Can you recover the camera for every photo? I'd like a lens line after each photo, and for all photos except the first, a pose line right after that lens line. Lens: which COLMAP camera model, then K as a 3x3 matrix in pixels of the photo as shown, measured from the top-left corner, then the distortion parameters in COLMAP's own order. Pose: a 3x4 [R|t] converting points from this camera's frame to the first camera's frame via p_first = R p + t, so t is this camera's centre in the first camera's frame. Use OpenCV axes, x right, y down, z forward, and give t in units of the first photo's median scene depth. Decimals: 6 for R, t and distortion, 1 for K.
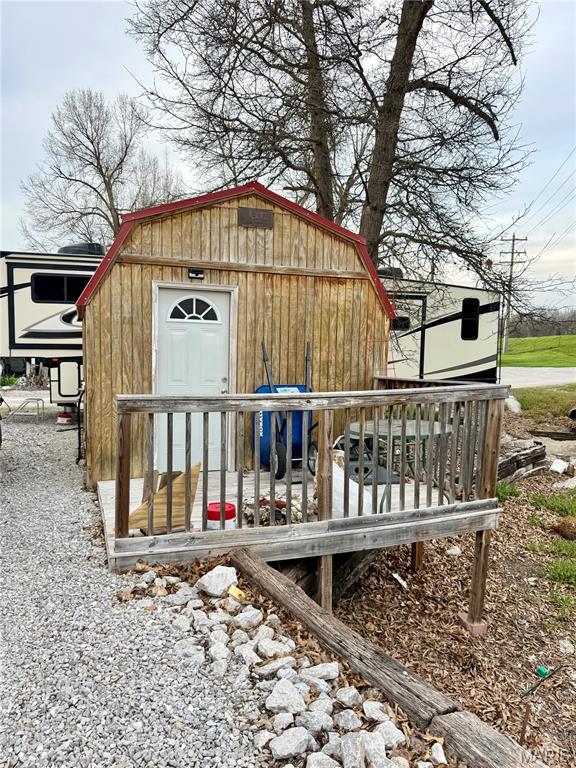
lens RADIAL K [[545.1, 0, 288.0], [0, 545.1, 384.0], [0, 0, 1]] dist [0.049214, 0.000621]
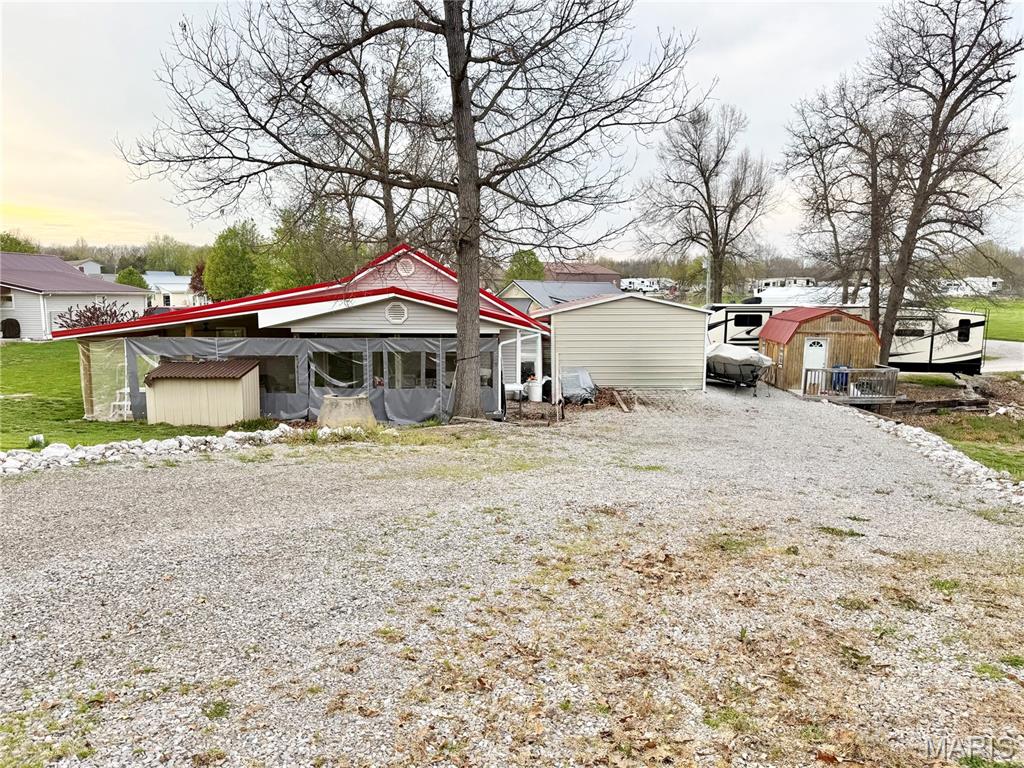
lens RADIAL K [[717.0, 0, 512.0], [0, 717.0, 384.0], [0, 0, 1]] dist [0.079542, -0.112349]
pose [[0.886597, 0.047451, -0.460102, 0.142215], [-0.021498, 0.997876, 0.061486, -0.067727], [0.462042, -0.044621, 0.885735, -2.260528]]
